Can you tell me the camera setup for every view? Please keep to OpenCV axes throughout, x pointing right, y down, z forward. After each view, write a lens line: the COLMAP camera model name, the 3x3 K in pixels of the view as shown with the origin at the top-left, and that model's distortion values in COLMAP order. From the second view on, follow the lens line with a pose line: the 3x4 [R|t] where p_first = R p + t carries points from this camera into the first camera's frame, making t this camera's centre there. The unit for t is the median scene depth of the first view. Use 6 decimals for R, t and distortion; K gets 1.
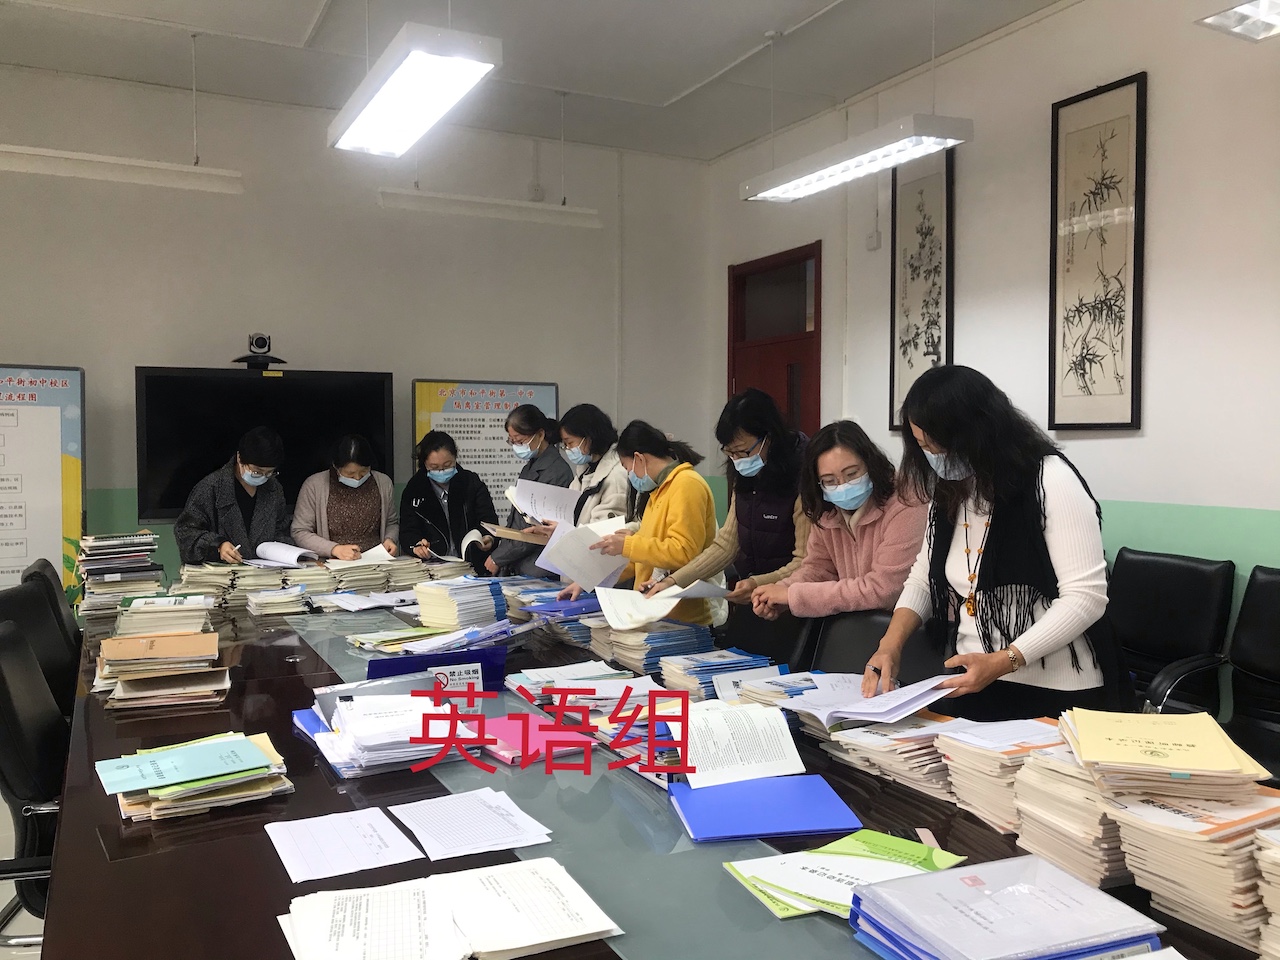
lens RADIAL K [[1064.4, 0, 628.4], [0, 1064.4, 477.2], [0, 0, 1]] dist [0.005333, 0.018137]
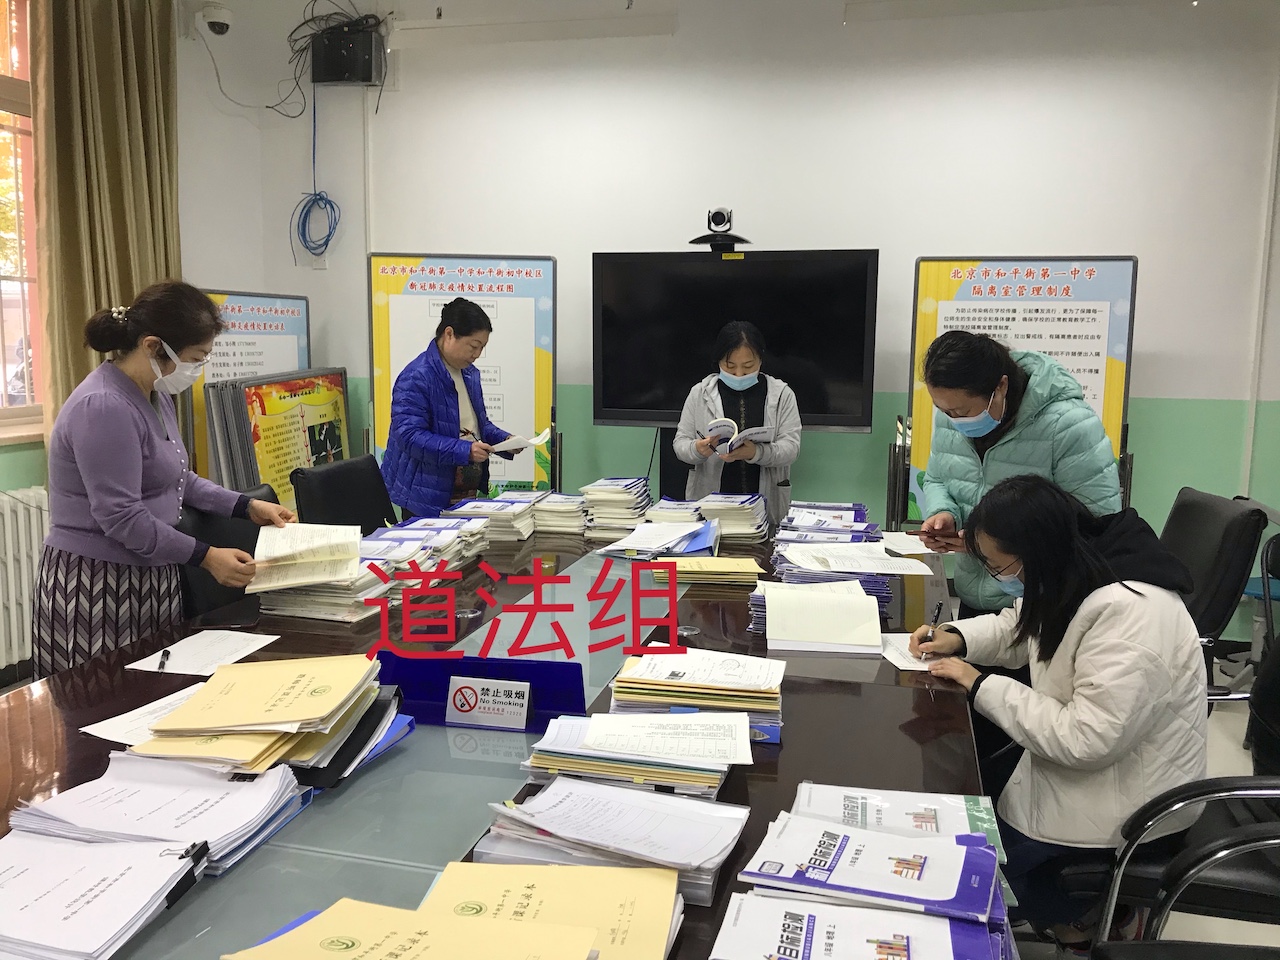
lens RADIAL K [[1064.4, 0, 641.5], [0, 1064.4, 476.0], [0, 0, 1]] dist [0.005333, 0.018137]
pose [[0.763725, 0.095579, -0.638426, 0.172944], [-0.034694, 0.993626, 0.107252, -0.012082], [0.644608, -0.059762, 0.762174, 0.309950]]
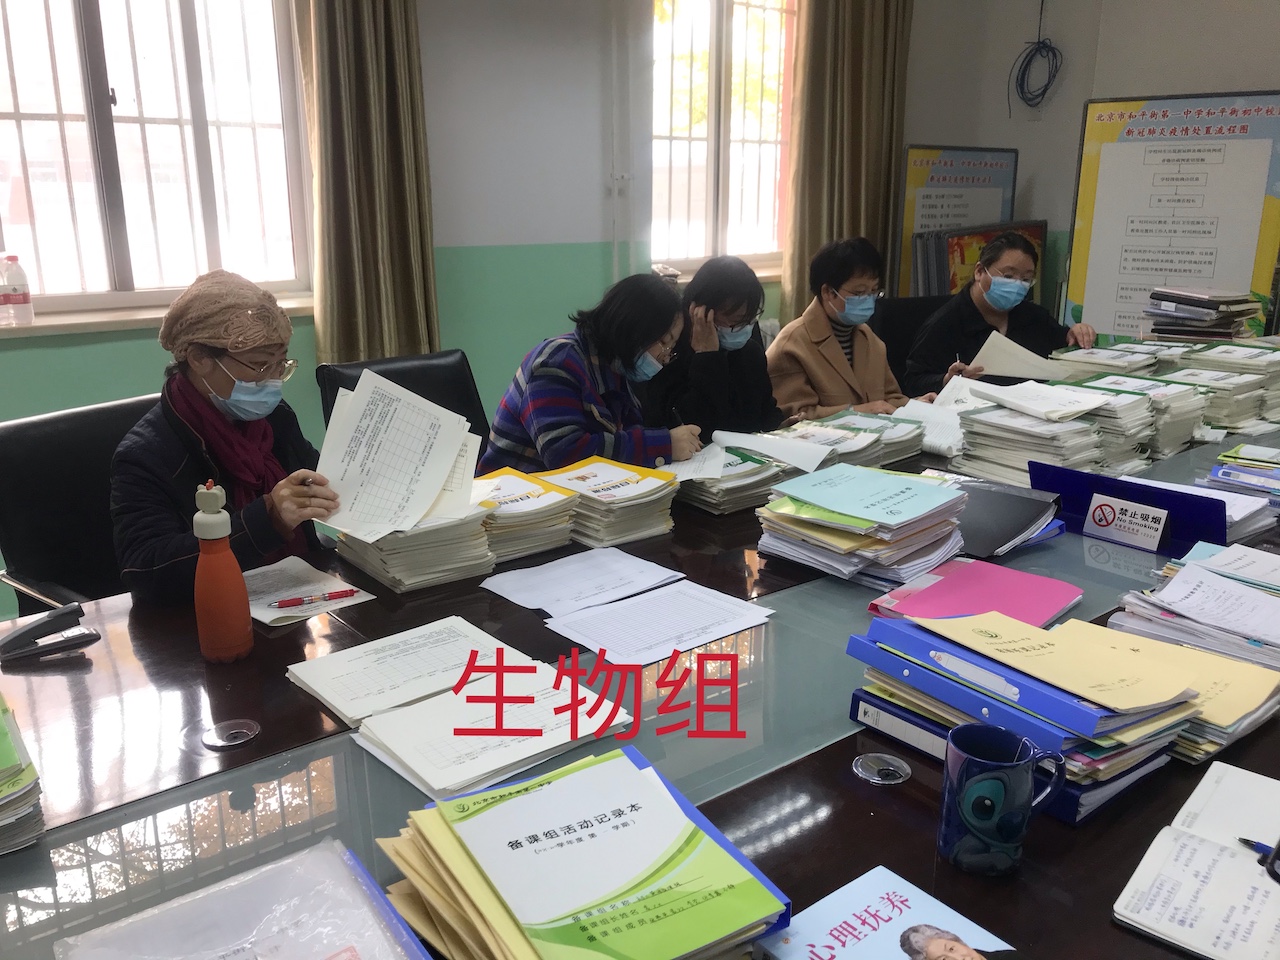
lens RADIAL K [[1064.4, 0, 628.1], [0, 1064.4, 489.6], [0, 0, 1]] dist [0.005333, 0.018137]
pose [[0.225989, 0.269227, -0.936187, 0.246672], [-0.025429, 0.962352, 0.270613, -0.013135], [0.973798, -0.037349, 0.224328, 0.270112]]
